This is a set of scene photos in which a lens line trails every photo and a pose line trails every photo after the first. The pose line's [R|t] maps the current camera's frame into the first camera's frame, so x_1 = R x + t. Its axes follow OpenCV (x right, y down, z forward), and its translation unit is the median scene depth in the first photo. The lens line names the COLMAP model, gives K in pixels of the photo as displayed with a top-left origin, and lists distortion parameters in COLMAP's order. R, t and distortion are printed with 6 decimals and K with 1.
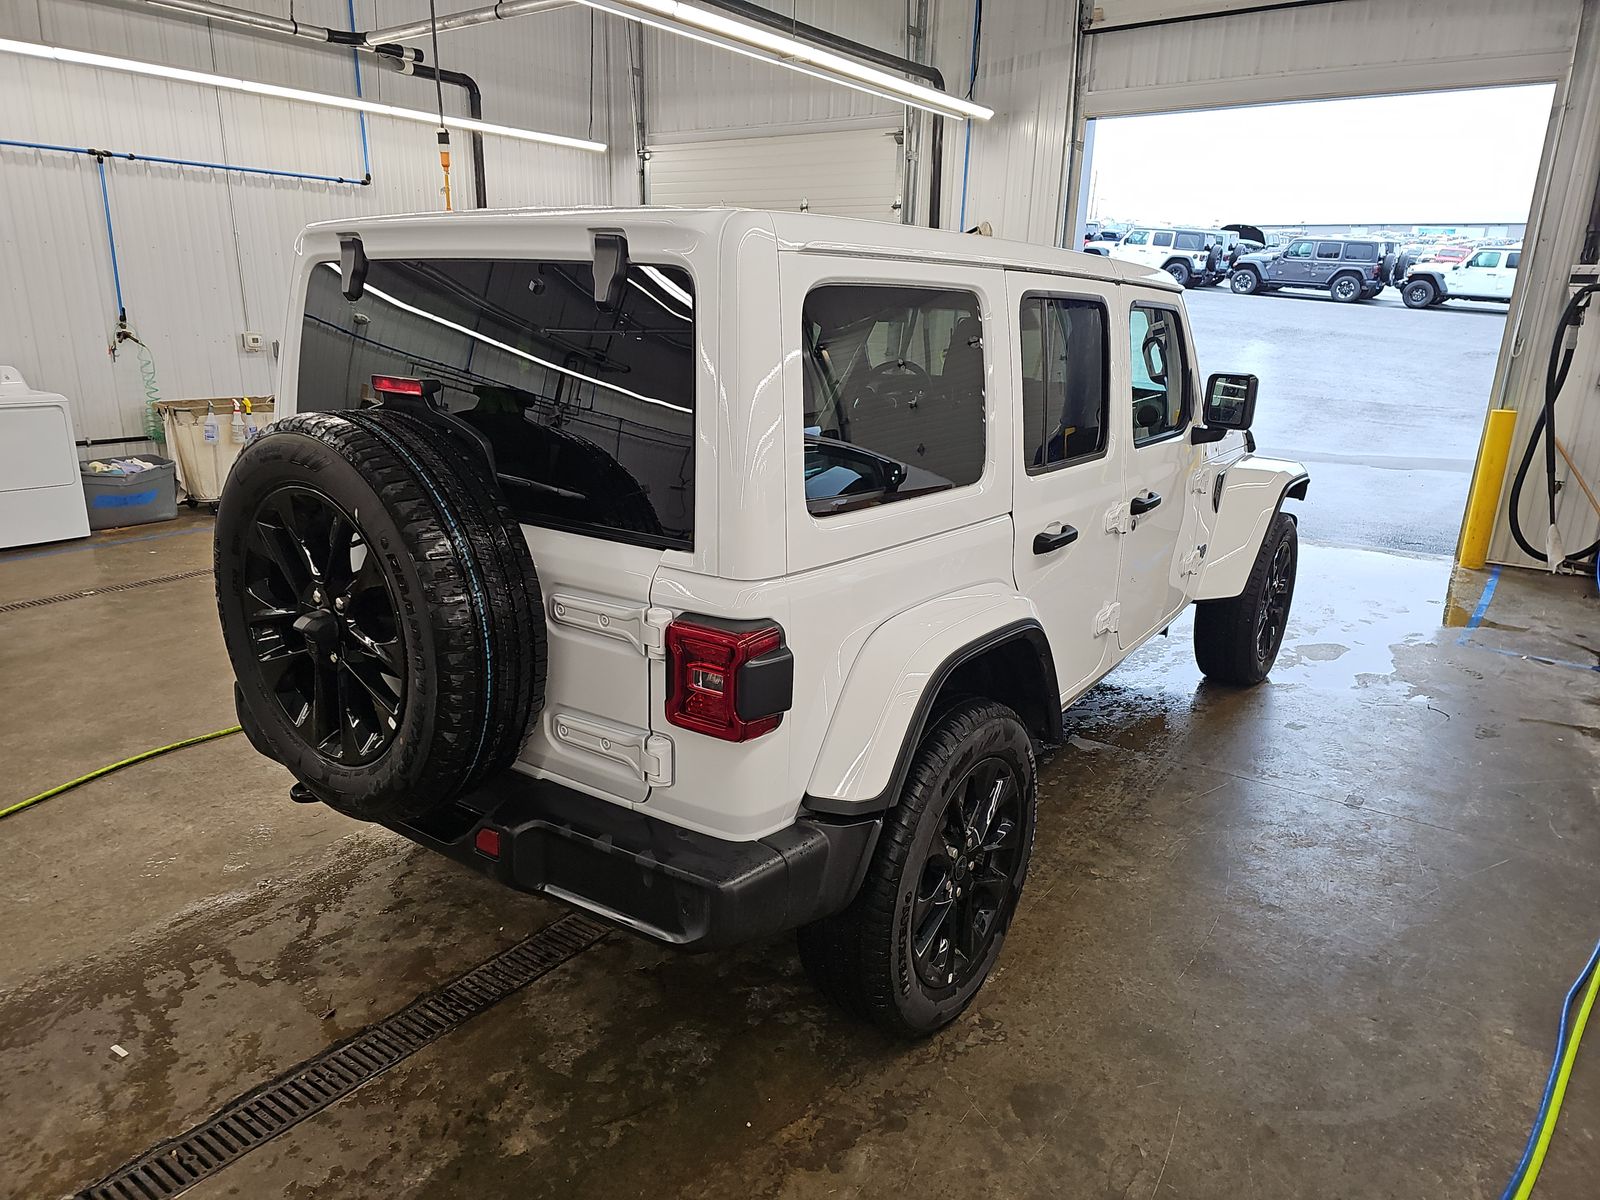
lens RADIAL K [[995.6, 0, 791.0], [0, 995.6, 609.2], [0, 0, 1]] dist [0.003197, -0.024863]
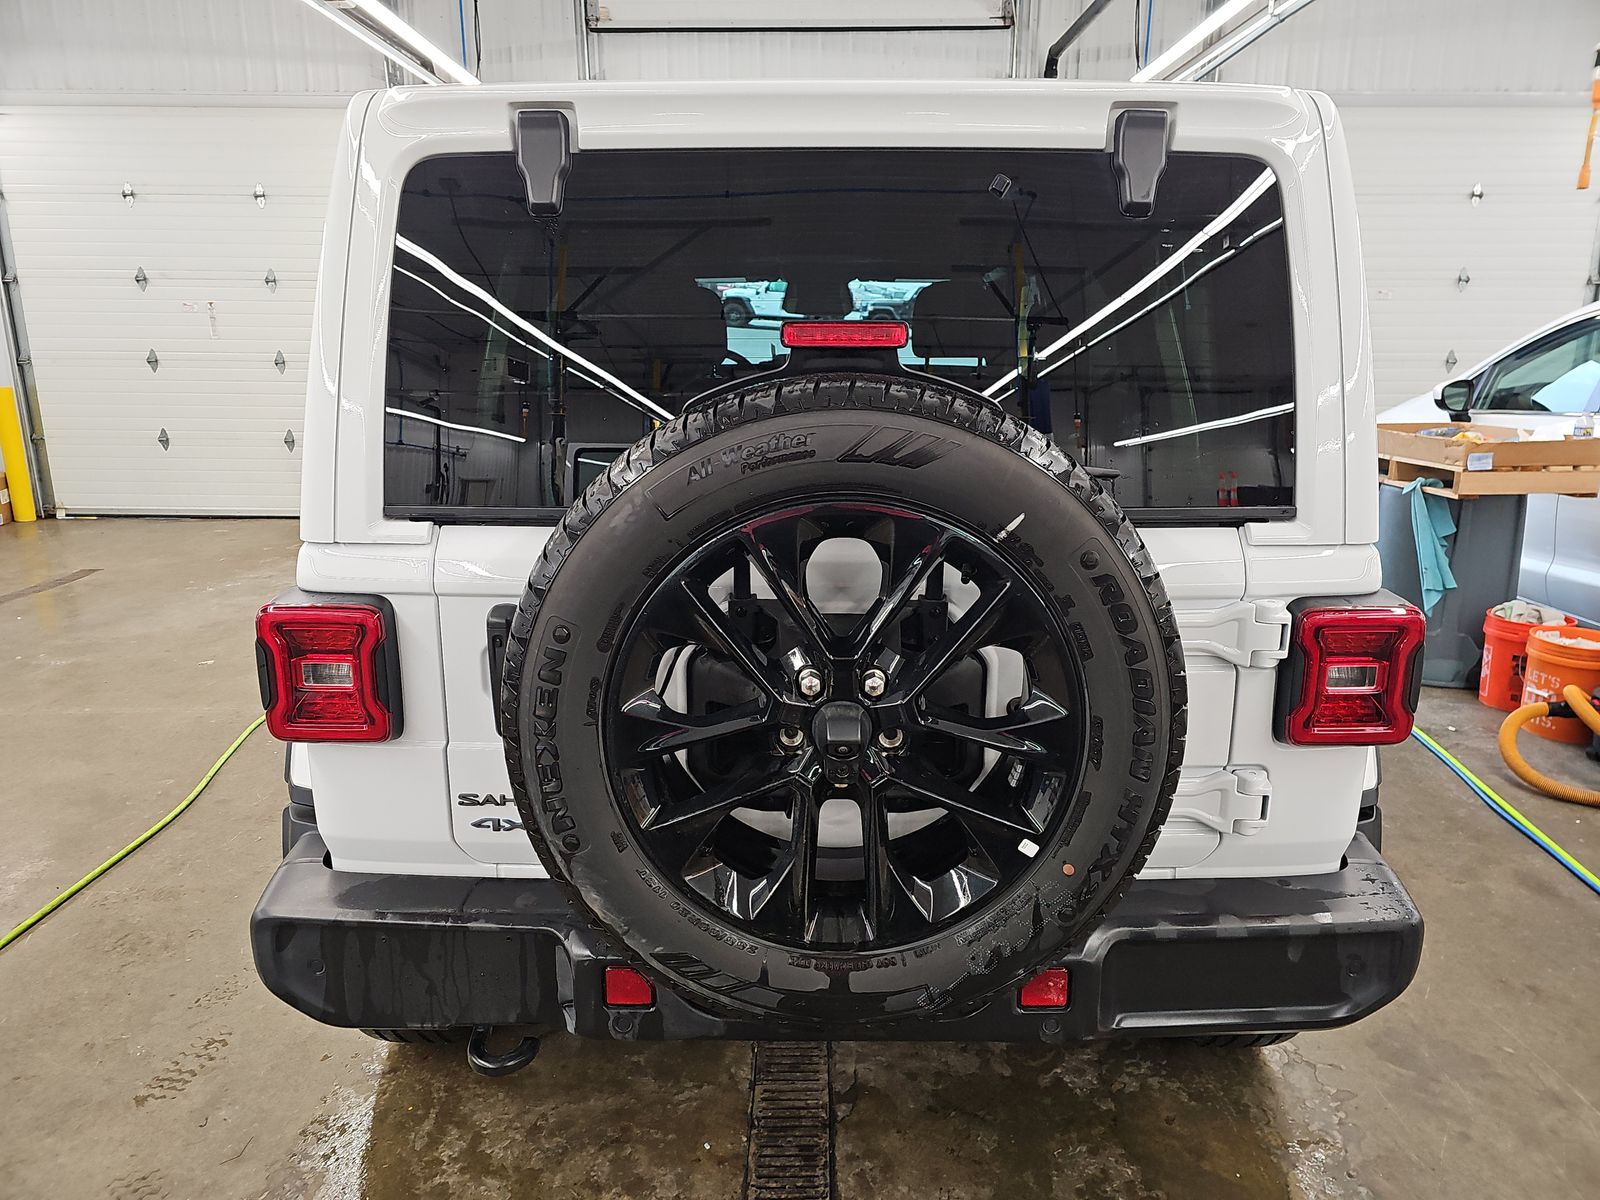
lens RADIAL K [[1005.9, 0, 800.0], [0, 1005.9, 600.0], [0, 0, 1]] dist [0.032833, -0.000920]
pose [[0.824704, -0.166096, 0.540625, -0.711751], [0.184662, 0.982595, 0.020188, -0.069229], [-0.534569, 0.083184, 0.841021, 0.437527]]
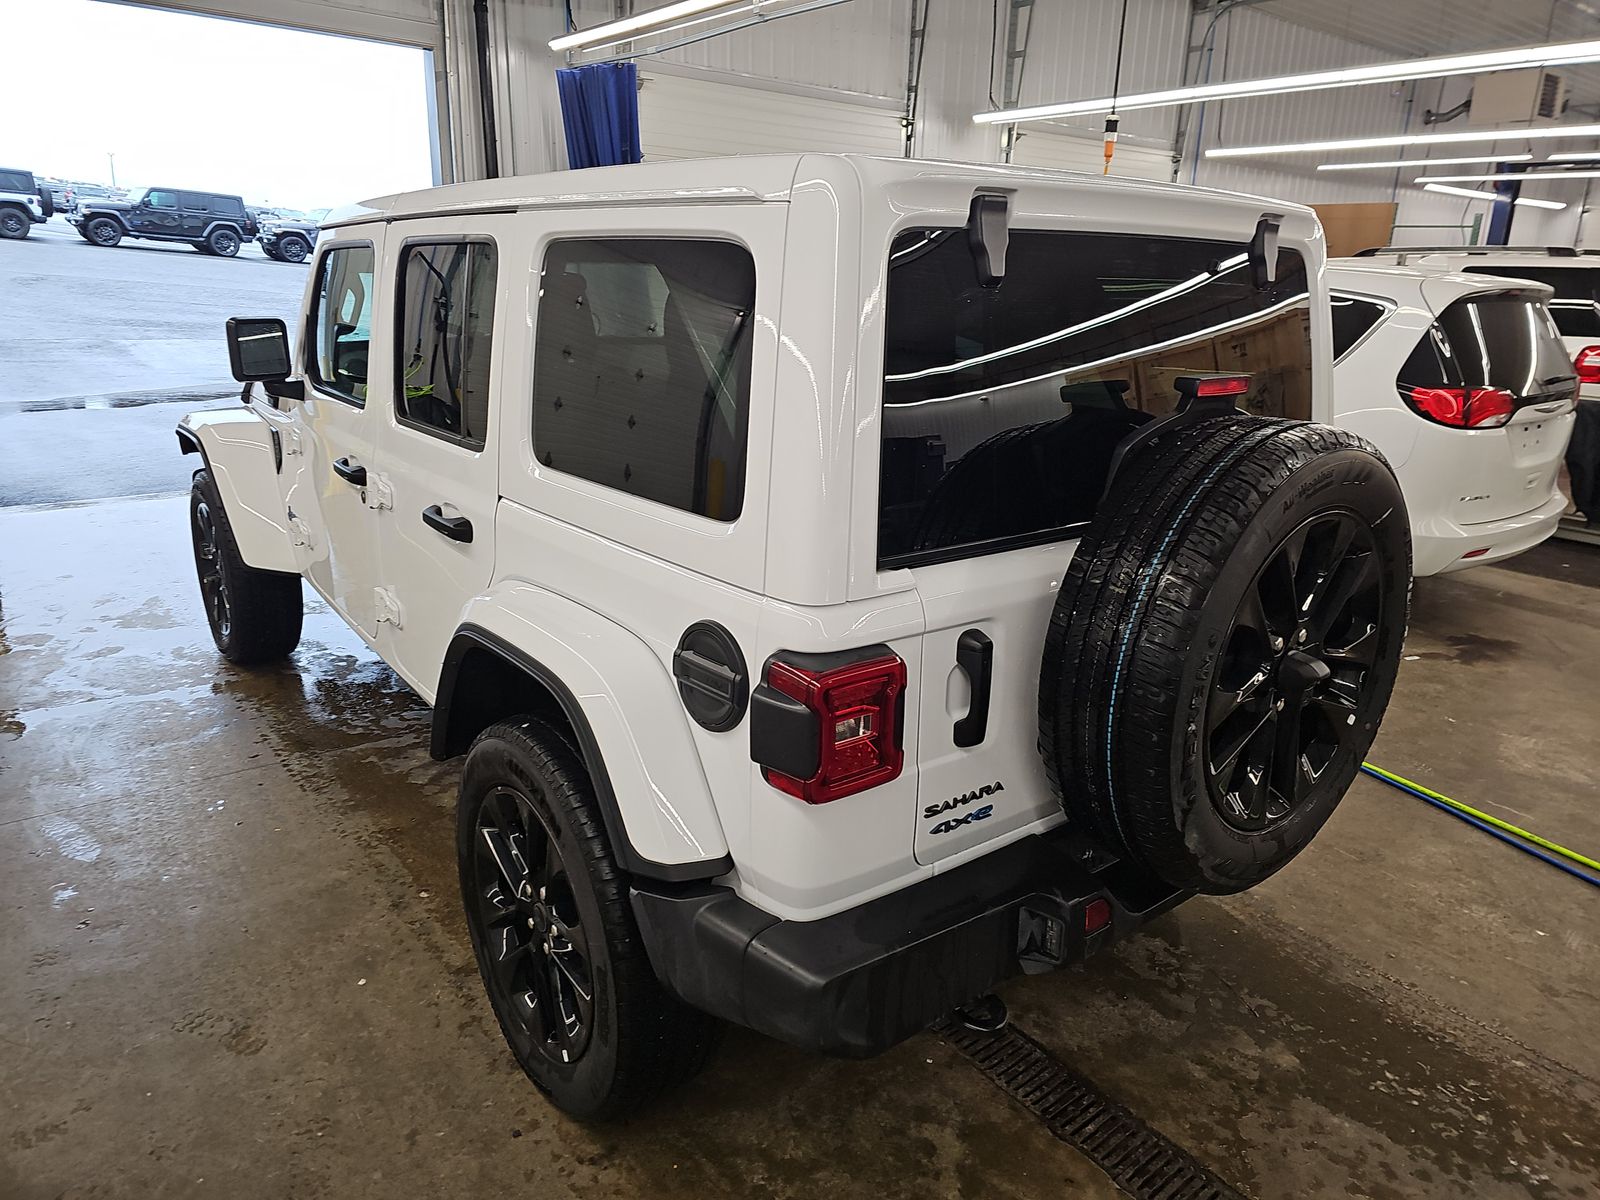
lens RADIAL K [[1061.8, 0, 811.2], [0, 1061.8, 601.2], [0, 0, 1]] dist [0.042707, -0.025846]
pose [[0.283619, -0.311720, 0.906858, -1.256163], [0.258848, 0.935472, 0.240602, -0.329837], [-0.923341, 0.166499, 0.346005, 0.930797]]
